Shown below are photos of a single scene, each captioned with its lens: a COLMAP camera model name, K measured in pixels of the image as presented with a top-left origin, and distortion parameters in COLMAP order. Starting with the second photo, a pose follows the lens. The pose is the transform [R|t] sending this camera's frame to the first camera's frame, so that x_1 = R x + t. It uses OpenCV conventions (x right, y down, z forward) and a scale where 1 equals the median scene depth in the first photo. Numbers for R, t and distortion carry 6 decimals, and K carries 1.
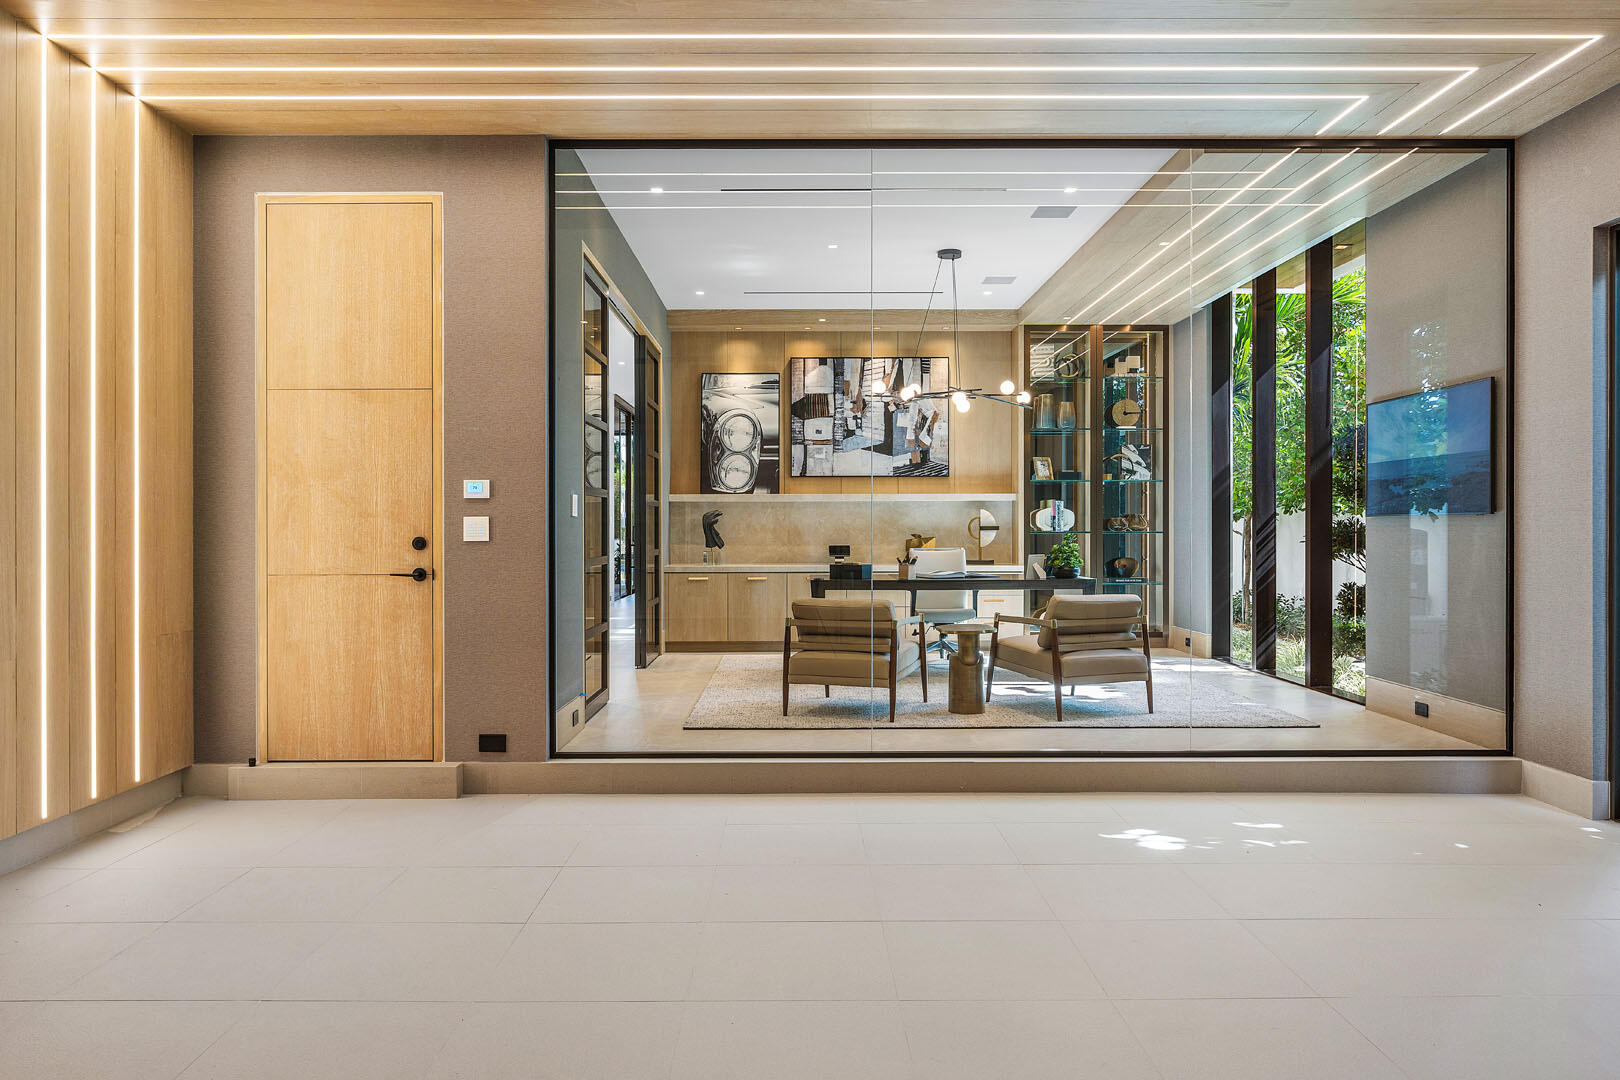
lens RADIAL K [[1155.1, 0, 767.4], [0, 1155.1, 533.4], [0, 0, 1]] dist [0.003402, -0.000270]
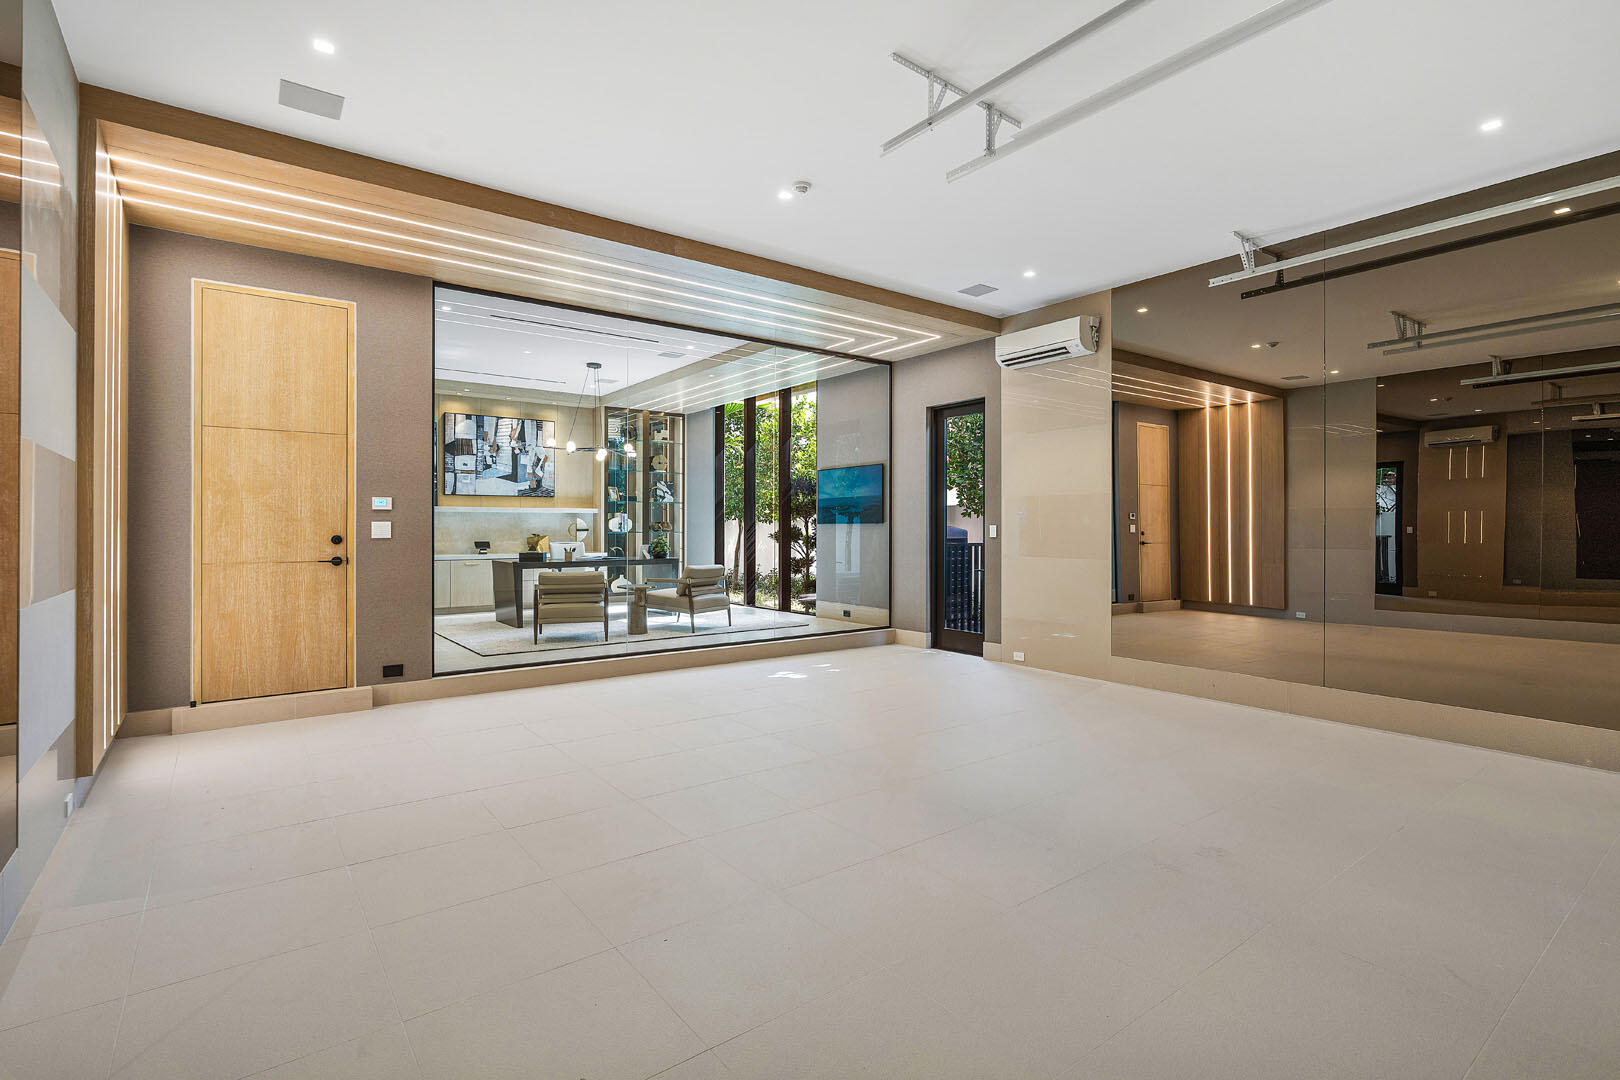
lens RADIAL K [[790.9, 0, 847.2], [0, 790.9, 526.9], [0, 0, 1]] dist [-0.003768, 0.000285]
pose [[0.781071, 0.002562, 0.624436, -0.323506], [0.003220, 0.999962, -0.008131, 0.002113], [-0.624433, 0.008361, 0.781033, -0.141426]]
